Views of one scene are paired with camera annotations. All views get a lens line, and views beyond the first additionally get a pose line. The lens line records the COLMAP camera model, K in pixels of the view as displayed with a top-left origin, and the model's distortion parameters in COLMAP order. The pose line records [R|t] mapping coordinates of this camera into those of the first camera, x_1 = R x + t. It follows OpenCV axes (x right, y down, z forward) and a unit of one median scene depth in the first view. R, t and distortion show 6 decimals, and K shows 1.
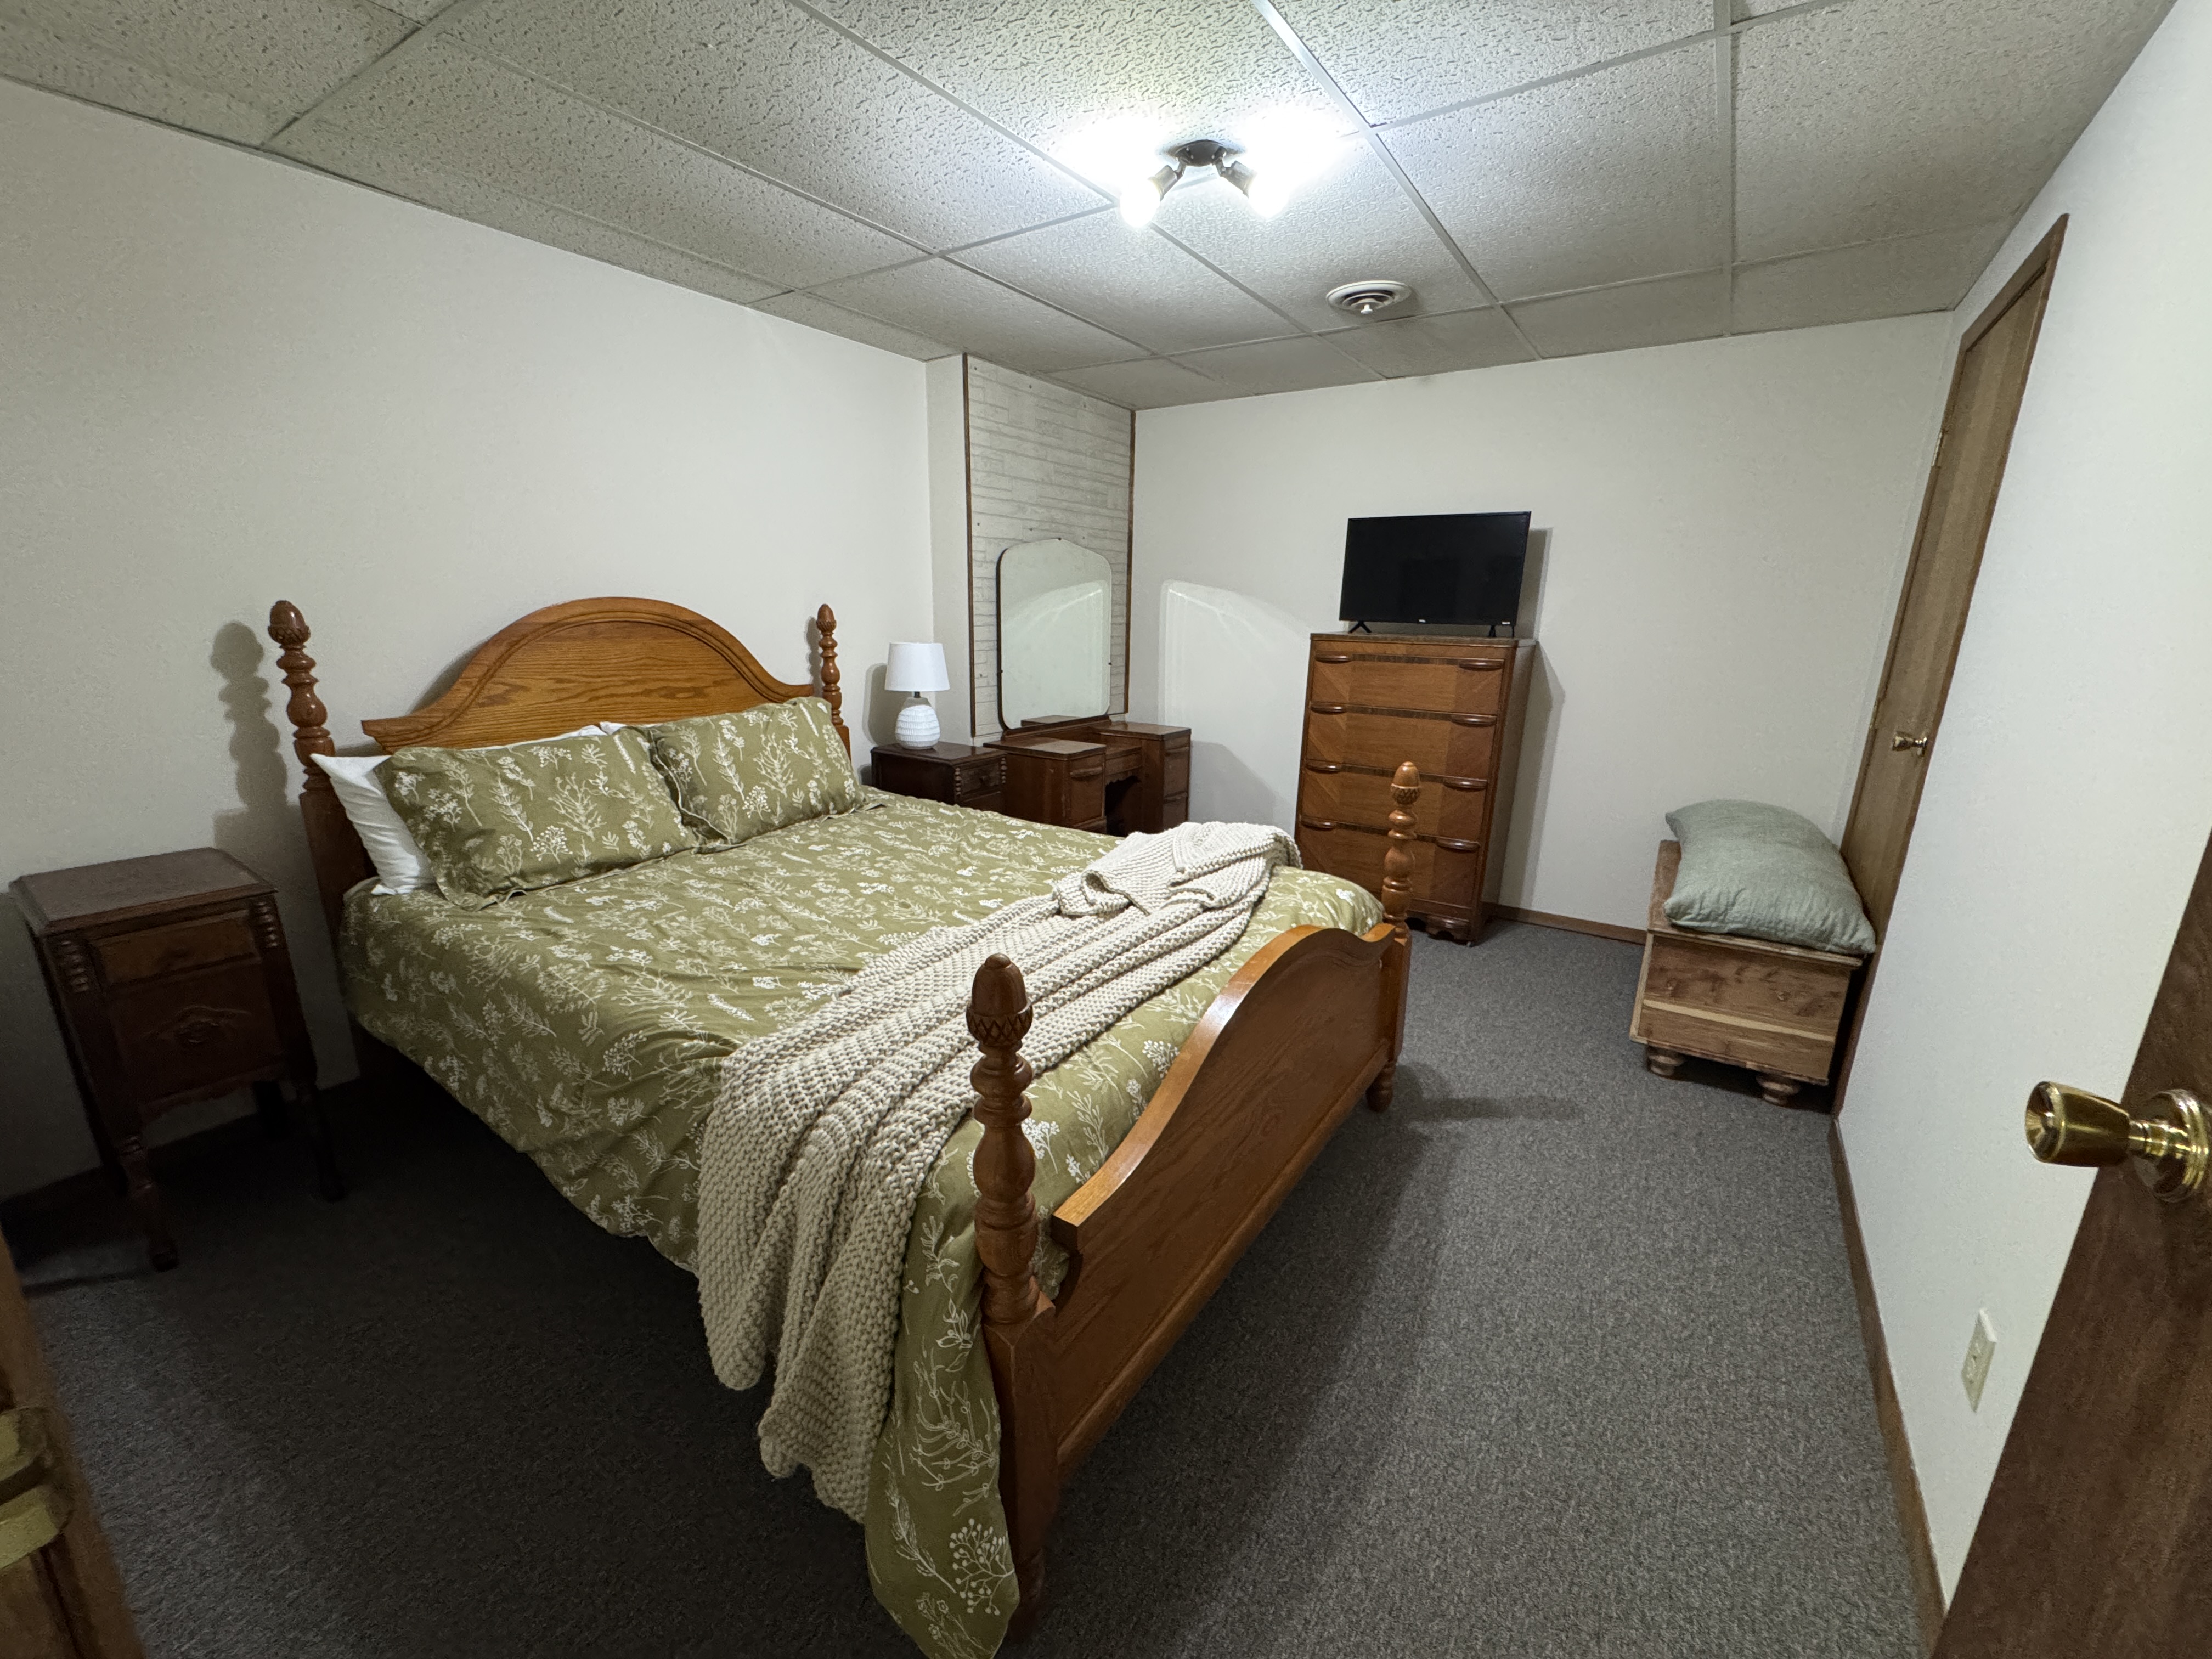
lens RADIAL K [[884.1, 0, 1103.7], [0, 884.1, 833.9], [0, 0, 1]] dist [-0.004957, 0.000571]
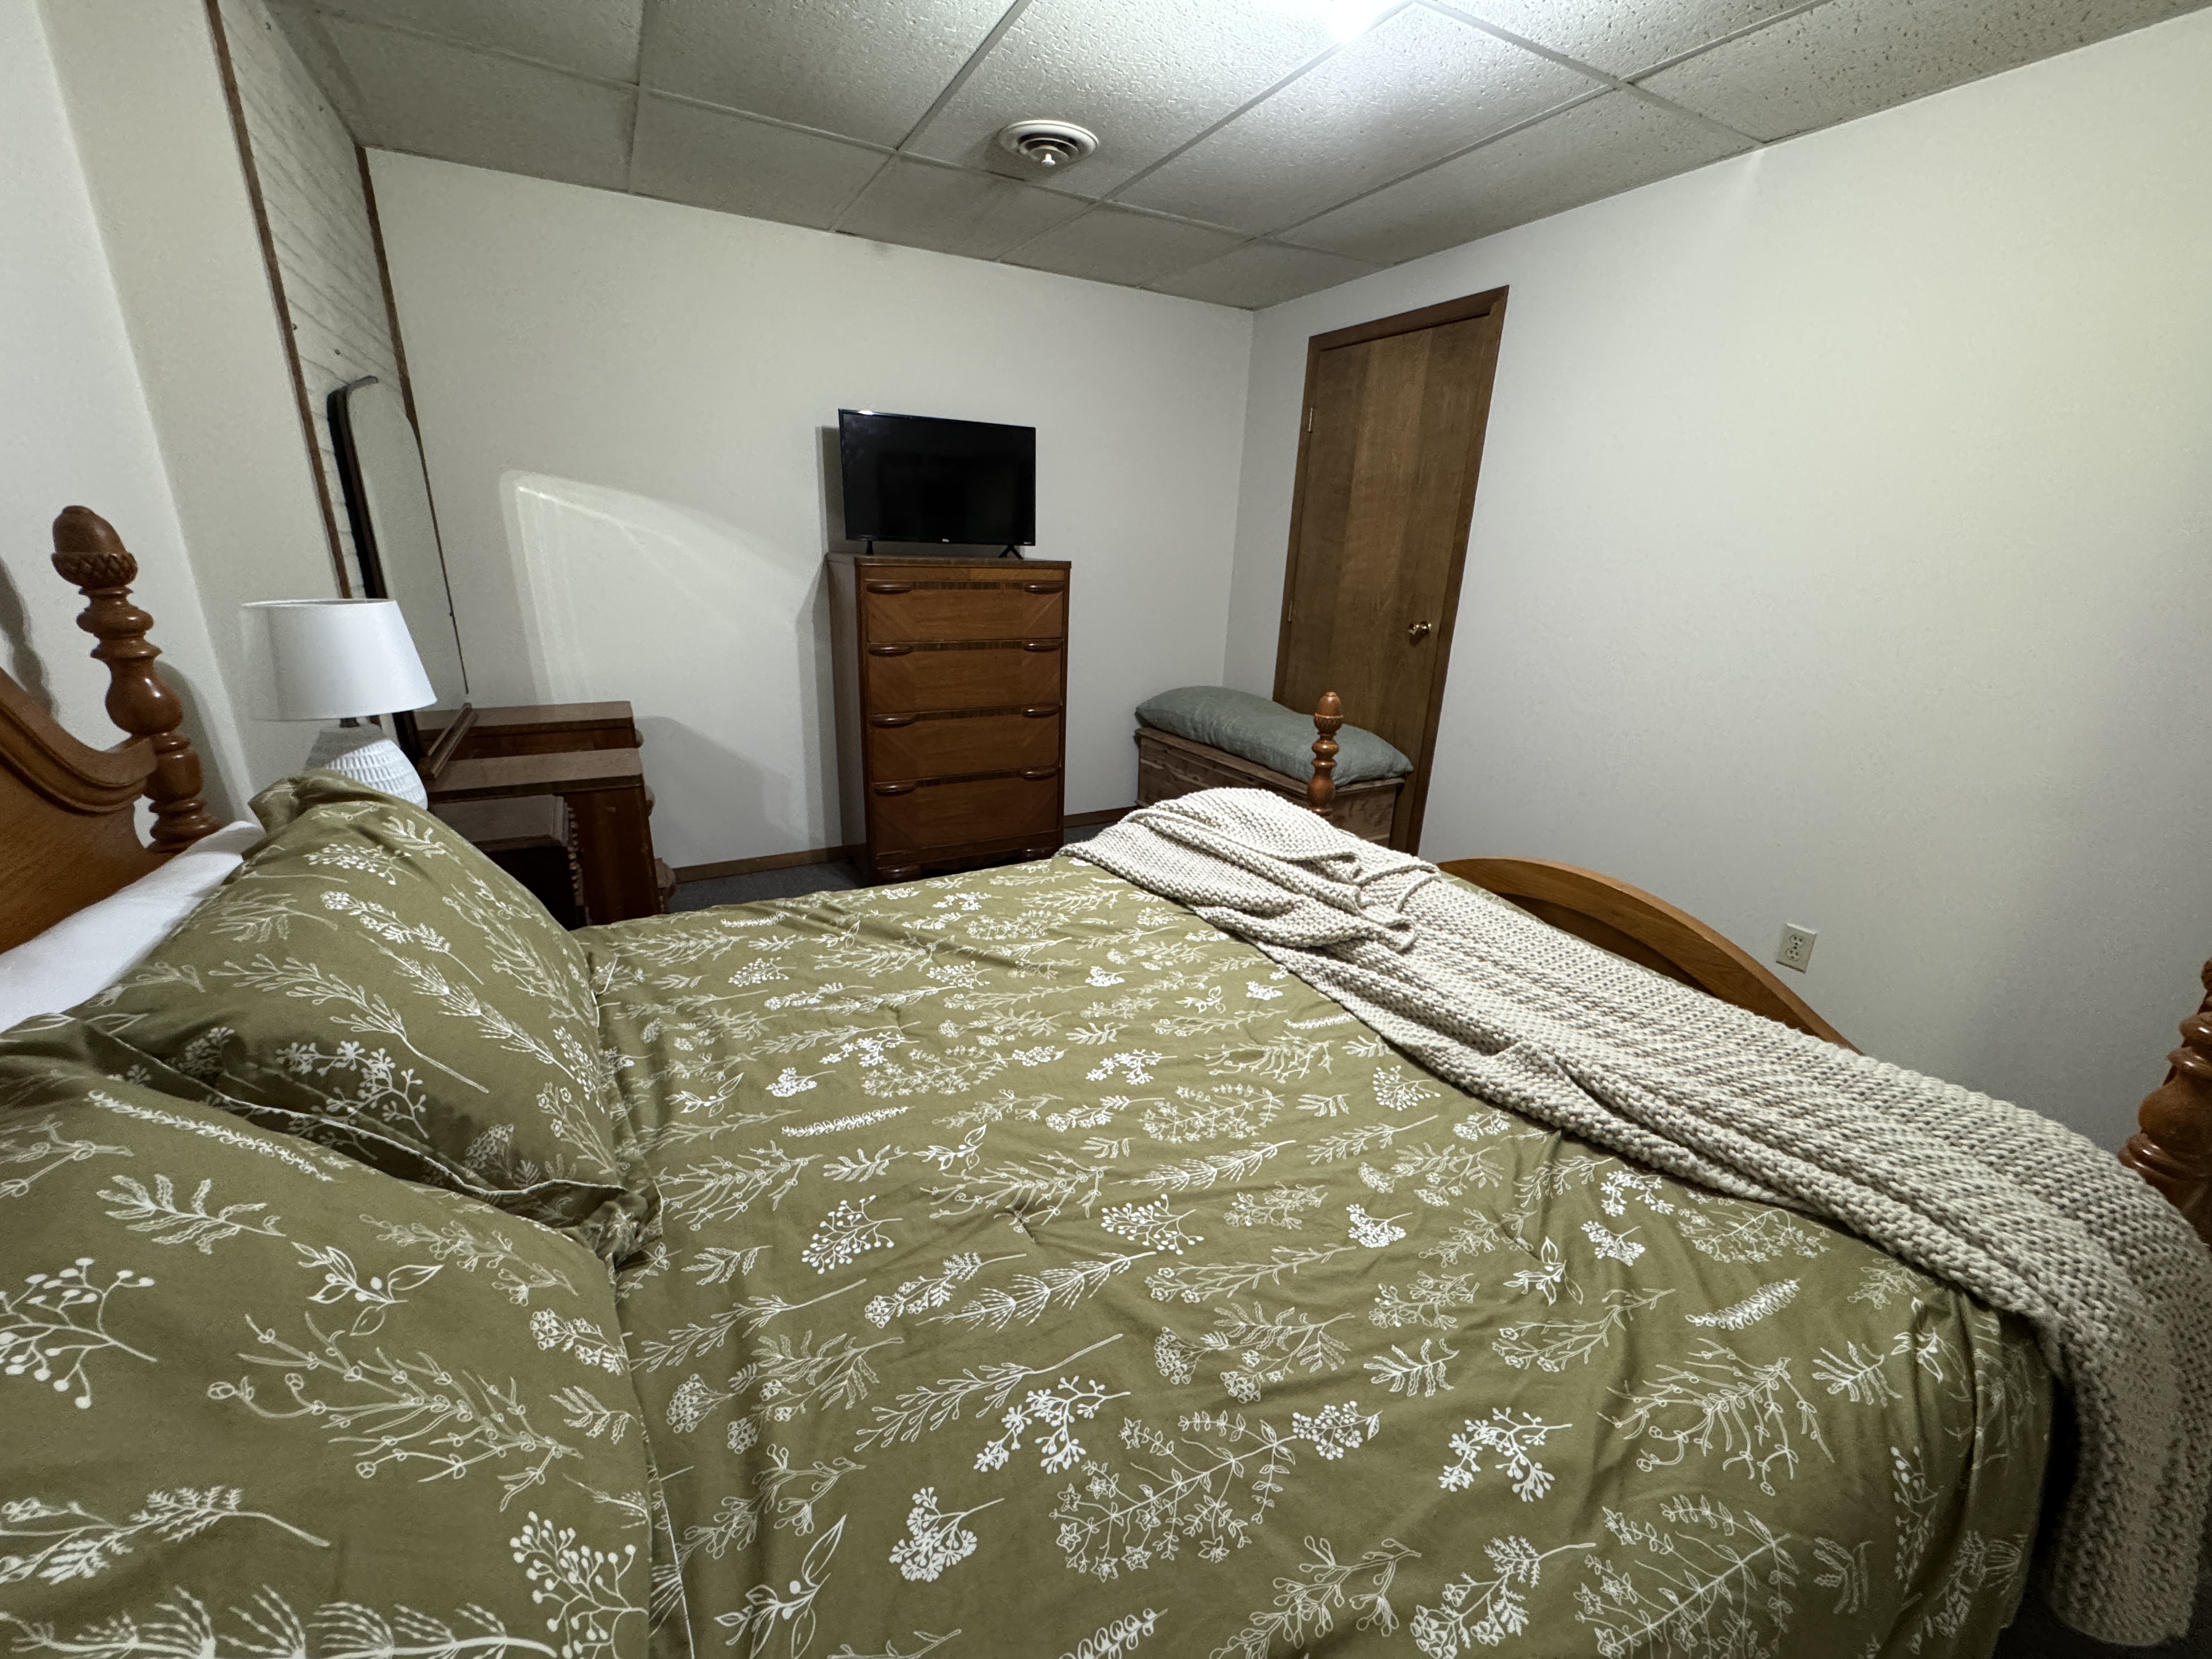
lens RADIAL K [[884.1, 0, 1103.1], [0, 884.1, 833.8], [0, 0, 1]] dist [-0.004957, 0.000571]
pose [[0.453427, -0.285153, 0.844448, -0.626447], [0.198968, 0.955915, 0.215957, -0.180240], [-0.868801, 0.070097, 0.490174, 0.672375]]
